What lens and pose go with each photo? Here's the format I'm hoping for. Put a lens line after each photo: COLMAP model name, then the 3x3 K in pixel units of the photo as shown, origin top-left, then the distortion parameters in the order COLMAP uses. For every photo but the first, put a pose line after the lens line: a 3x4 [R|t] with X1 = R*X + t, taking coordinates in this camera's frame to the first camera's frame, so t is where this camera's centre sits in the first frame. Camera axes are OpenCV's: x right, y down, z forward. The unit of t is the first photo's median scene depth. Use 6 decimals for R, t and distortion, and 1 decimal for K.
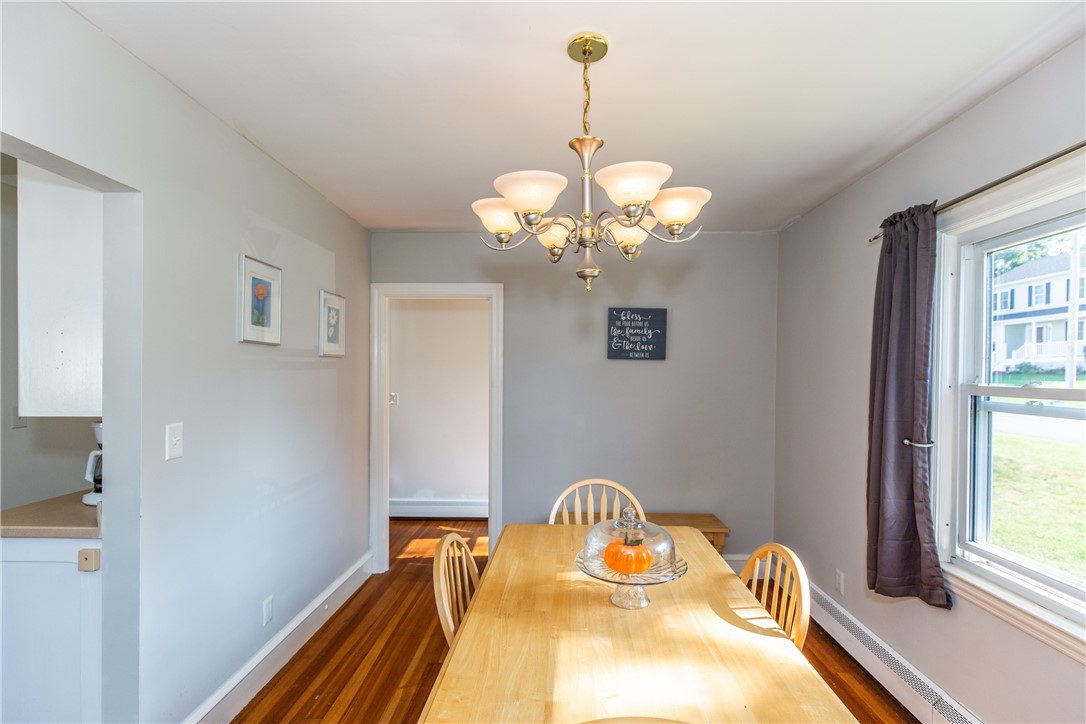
lens RADIAL K [[492.2, 0, 540.3], [0, 492.2, 378.1], [0, 0, 1]] dist [0.004609, 0.000519]
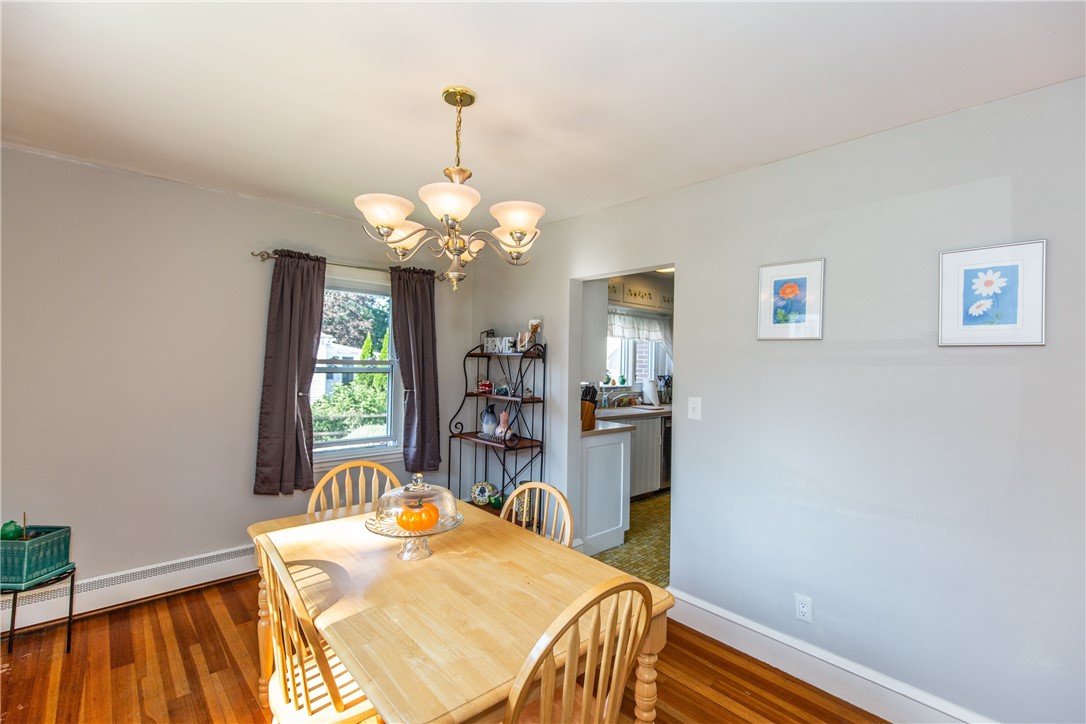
lens RADIAL K [[492.2, 0, 549.4], [0, 492.2, 358.9], [0, 0, 1]] dist [0.004609, 0.000519]
pose [[-0.705702, -0.021512, -0.708182, 0.404475], [-0.033325, 0.999440, 0.002850, -0.011355], [0.707724, 0.025611, -0.706024, 1.037495]]
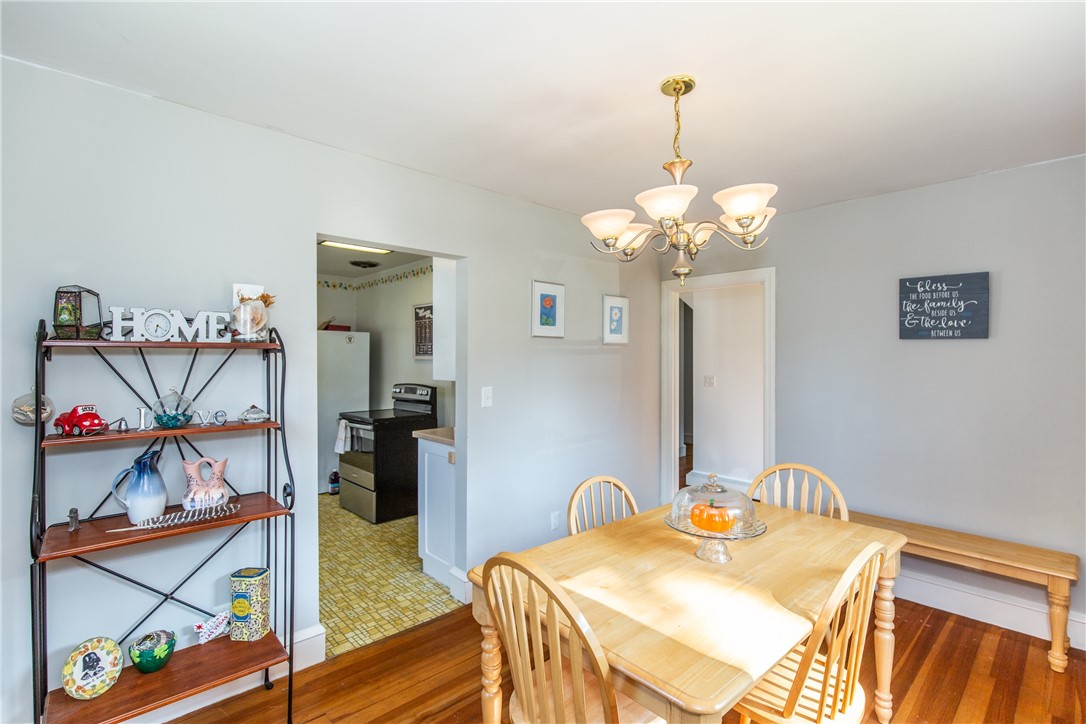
lens RADIAL K [[495.8, 0, 551.8], [0, 495.8, 359.1], [0, 0, 1]] dist [-0.001848, -0.000872]
pose [[0.711250, -0.003398, -0.702930, 0.366571], [-0.003231, 0.999962, -0.008103, 0.005037], [0.702931, 0.008034, 0.711212, -0.038296]]
